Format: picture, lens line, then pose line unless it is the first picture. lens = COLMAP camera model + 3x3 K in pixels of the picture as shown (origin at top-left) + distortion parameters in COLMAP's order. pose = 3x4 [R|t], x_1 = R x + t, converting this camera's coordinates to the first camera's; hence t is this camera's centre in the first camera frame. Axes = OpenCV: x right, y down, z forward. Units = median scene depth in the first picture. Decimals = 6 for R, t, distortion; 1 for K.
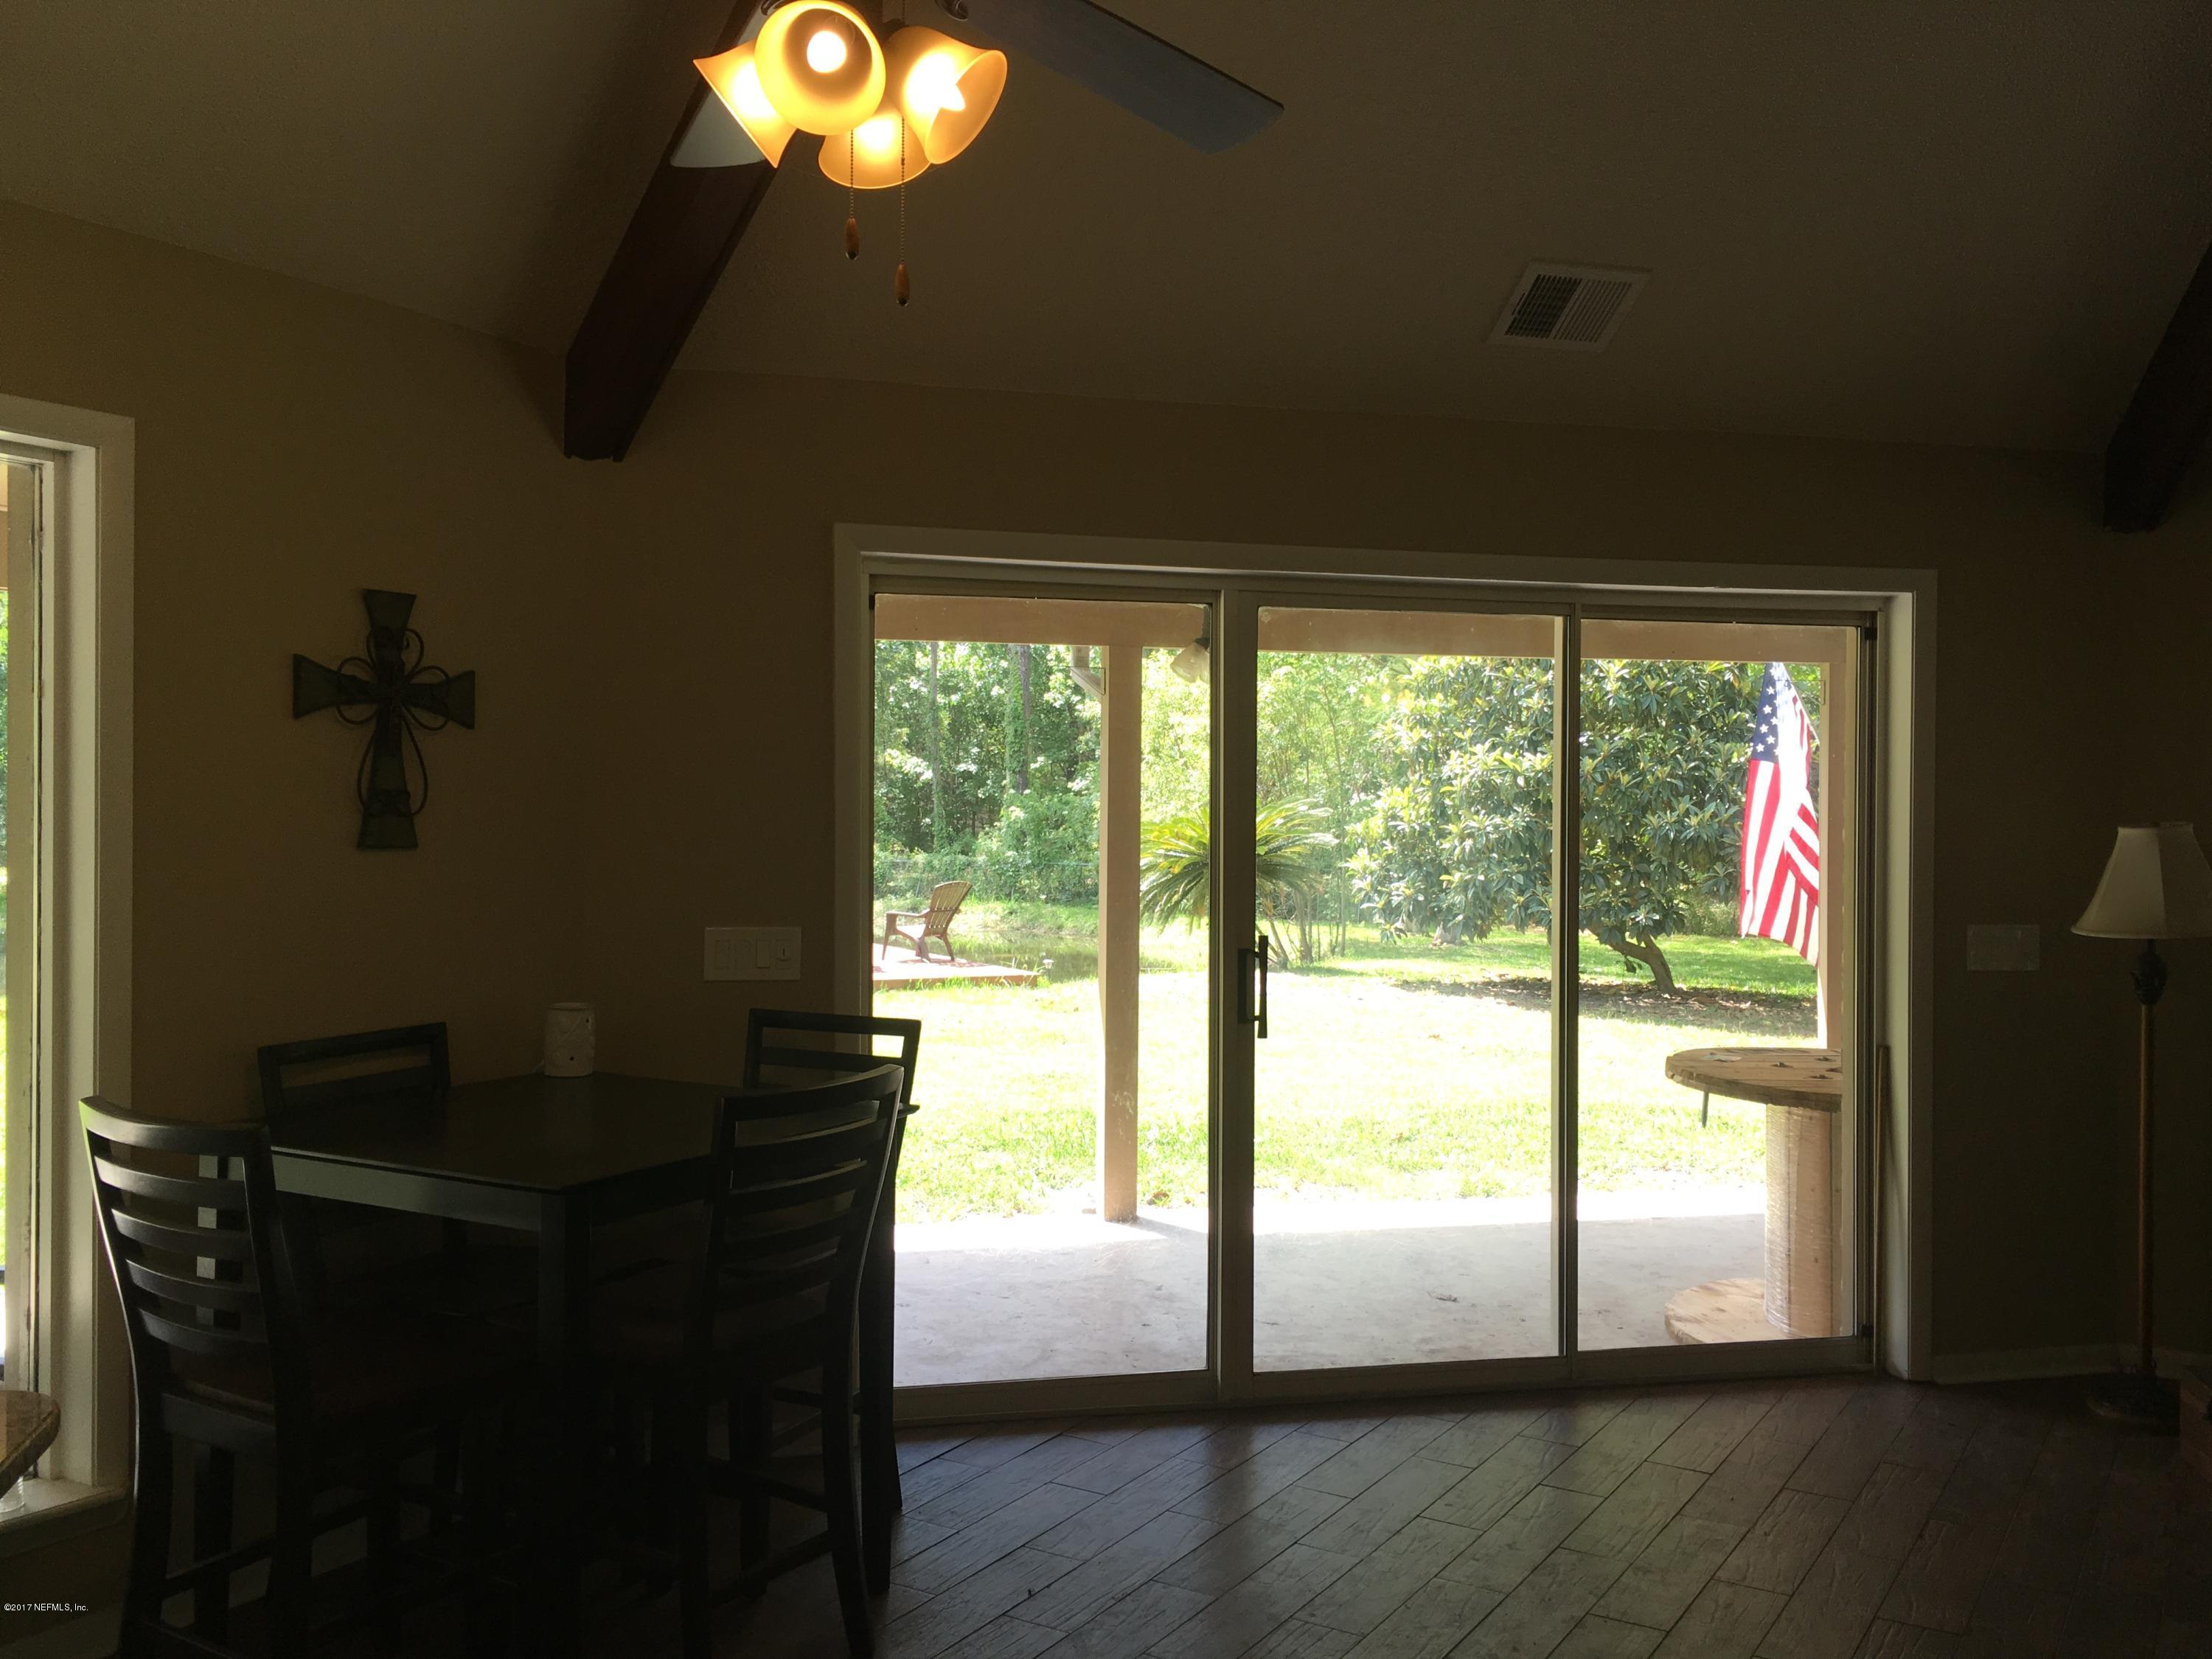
lens RADIAL K [[1891.2, 0, 1042.0], [0, 1891.2, 816.9], [0, 0, 1]] dist [0.035772, -0.006134]
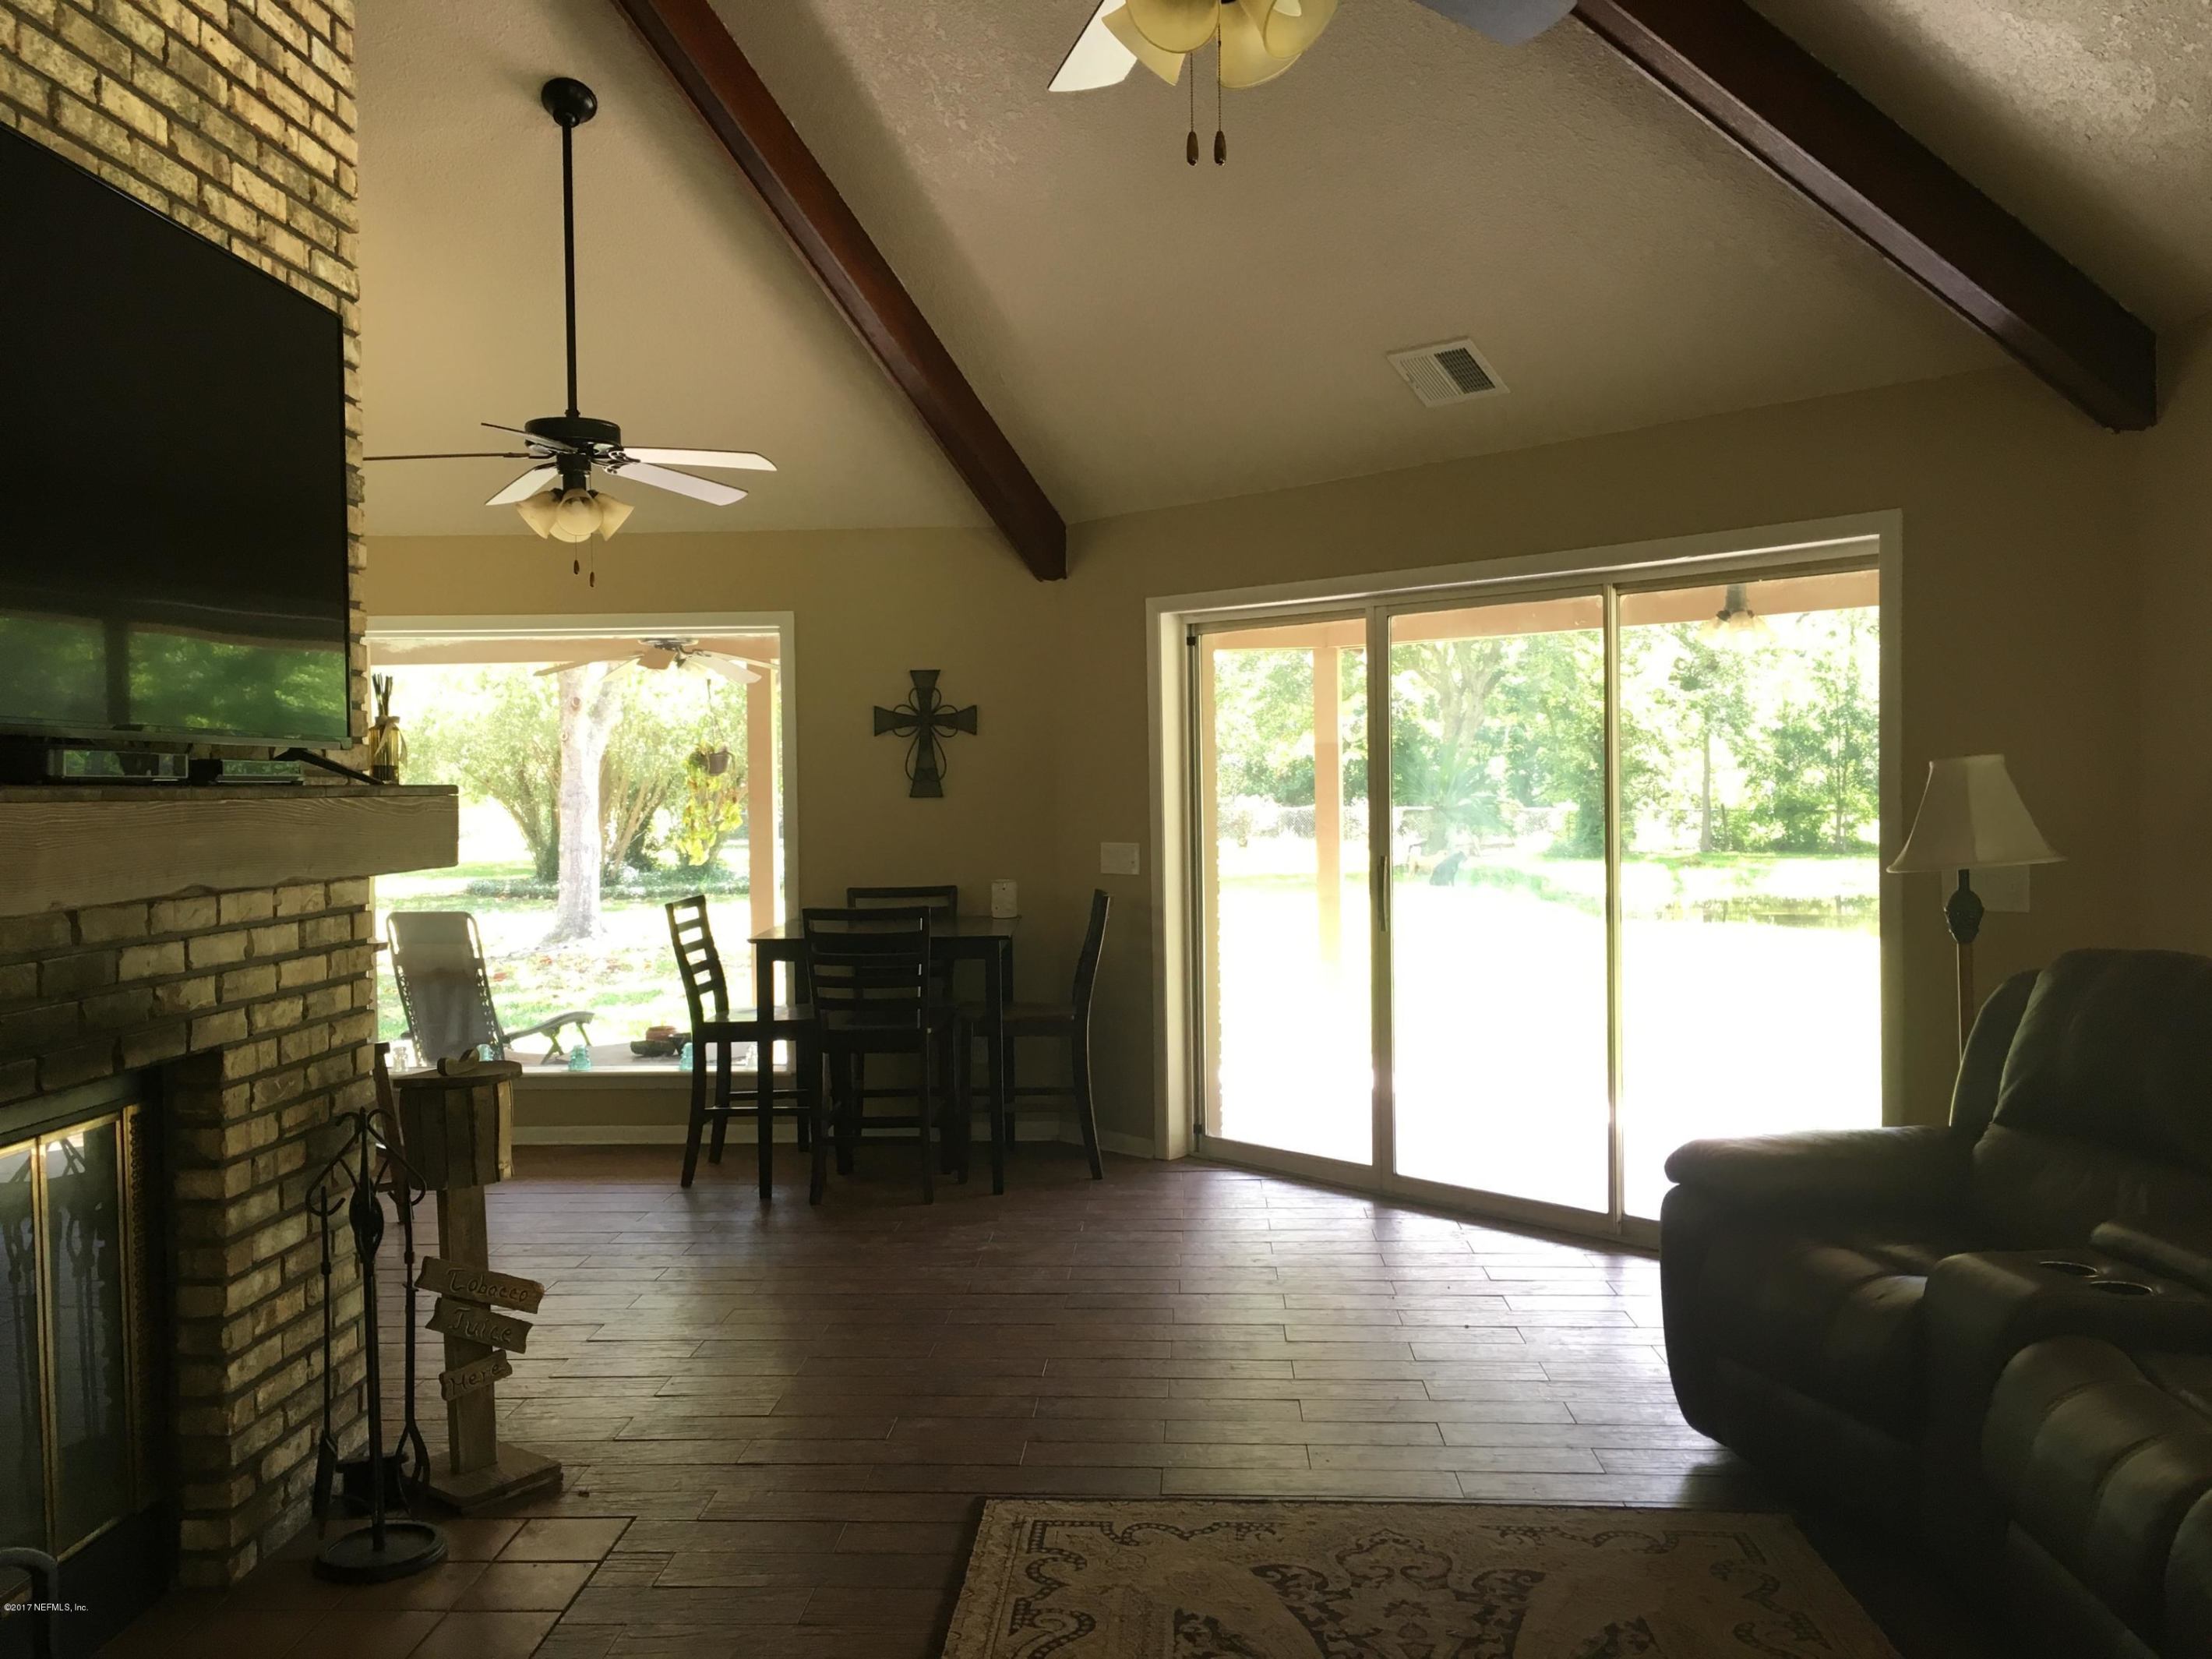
lens RADIAL K [[1891.3, 0, 1112.2], [0, 1891.3, 835.1], [0, 0, 1]] dist [0.035772, -0.006134]
pose [[0.493081, 0.011661, -0.869905, 1.498150], [0.024278, 0.999336, 0.027158, 0.006755], [0.869644, -0.034511, 0.492471, 0.179874]]
